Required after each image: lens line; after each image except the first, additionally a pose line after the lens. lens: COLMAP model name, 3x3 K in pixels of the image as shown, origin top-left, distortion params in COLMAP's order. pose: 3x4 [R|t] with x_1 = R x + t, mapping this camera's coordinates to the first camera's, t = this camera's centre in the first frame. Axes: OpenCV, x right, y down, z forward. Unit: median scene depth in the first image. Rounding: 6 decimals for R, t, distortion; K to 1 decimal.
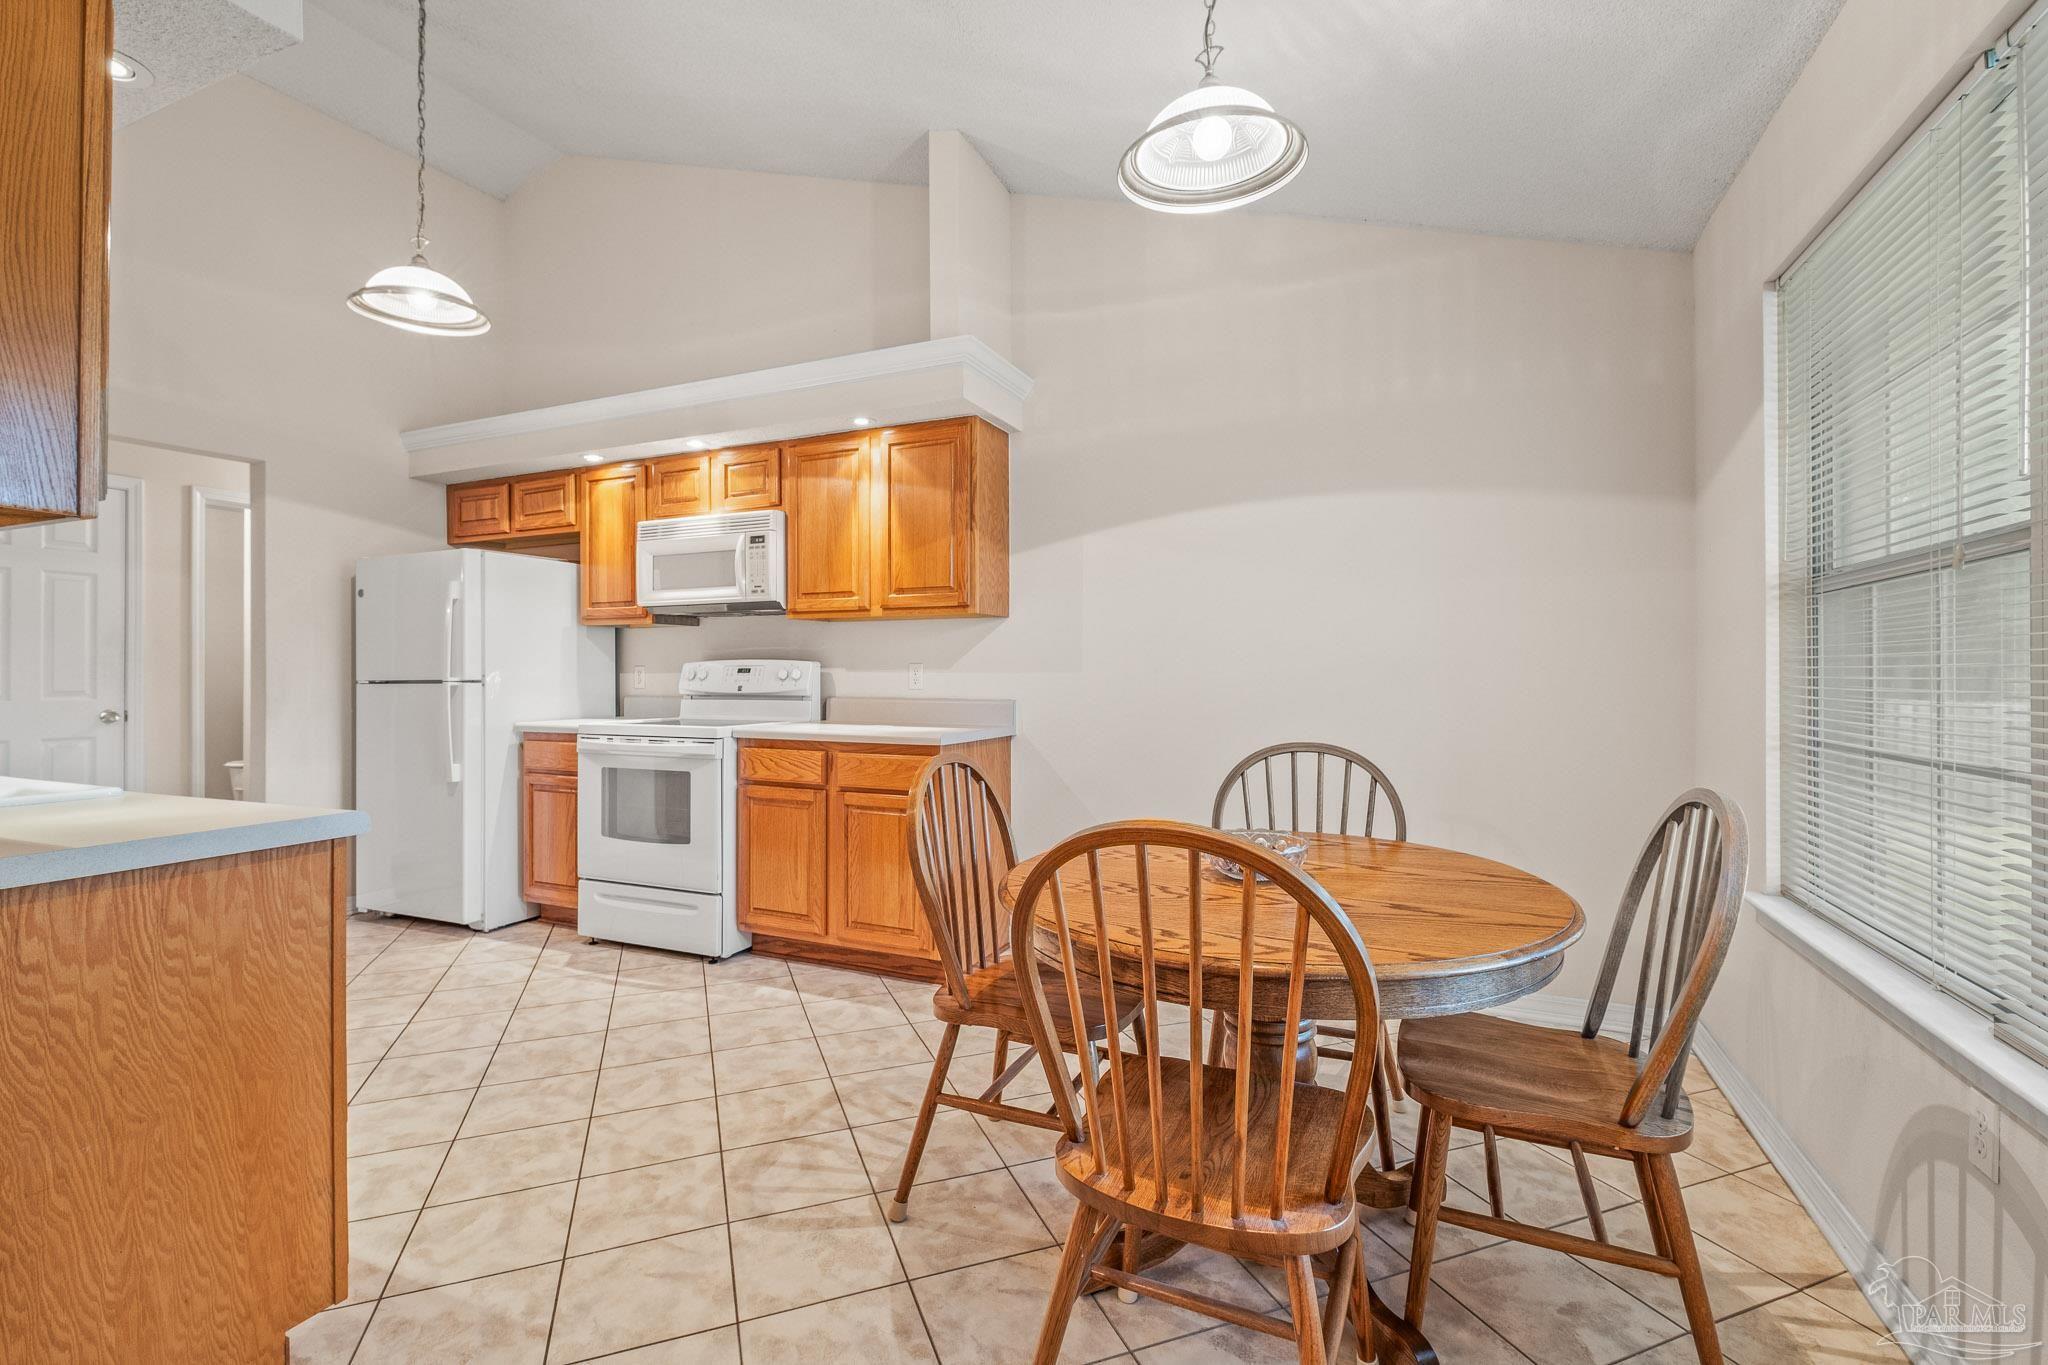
lens RADIAL K [[903.7, 0, 1024.9], [0, 903.7, 675.4], [0, 0, 1]] dist [0.002131, -0.004764]
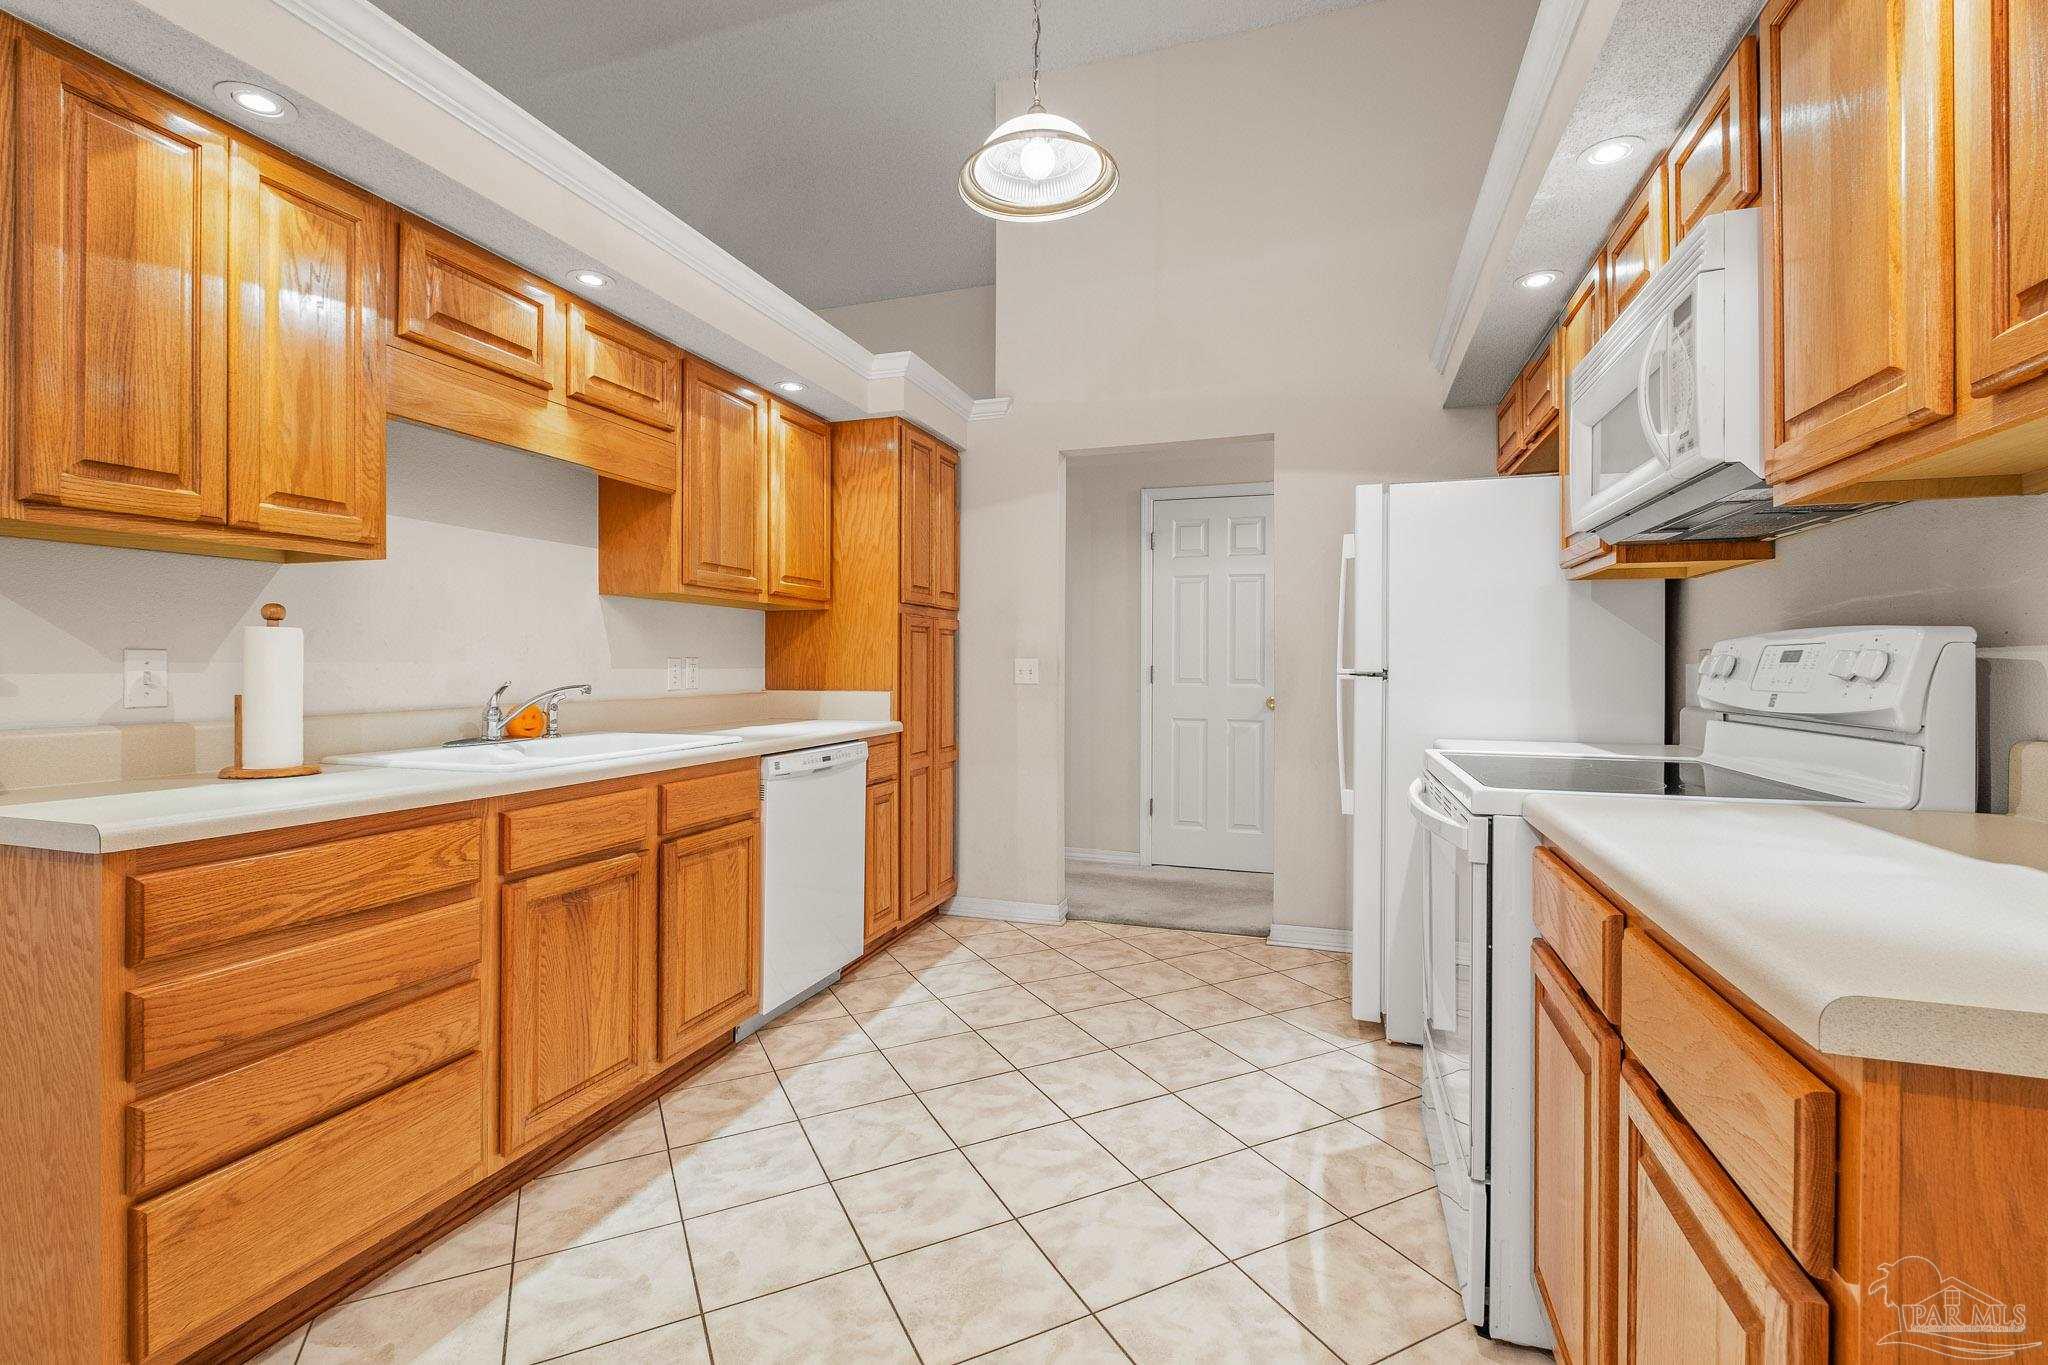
lens RADIAL K [[903.7, 0, 1020.6], [0, 903.7, 661.2], [0, 0, 1]] dist [0.002131, -0.004764]
pose [[0.086915, -0.002970, -0.996211, 0.062991], [-0.004166, 0.999986, -0.003345, -0.000256], [0.996207, 0.004441, 0.086901, 0.708947]]
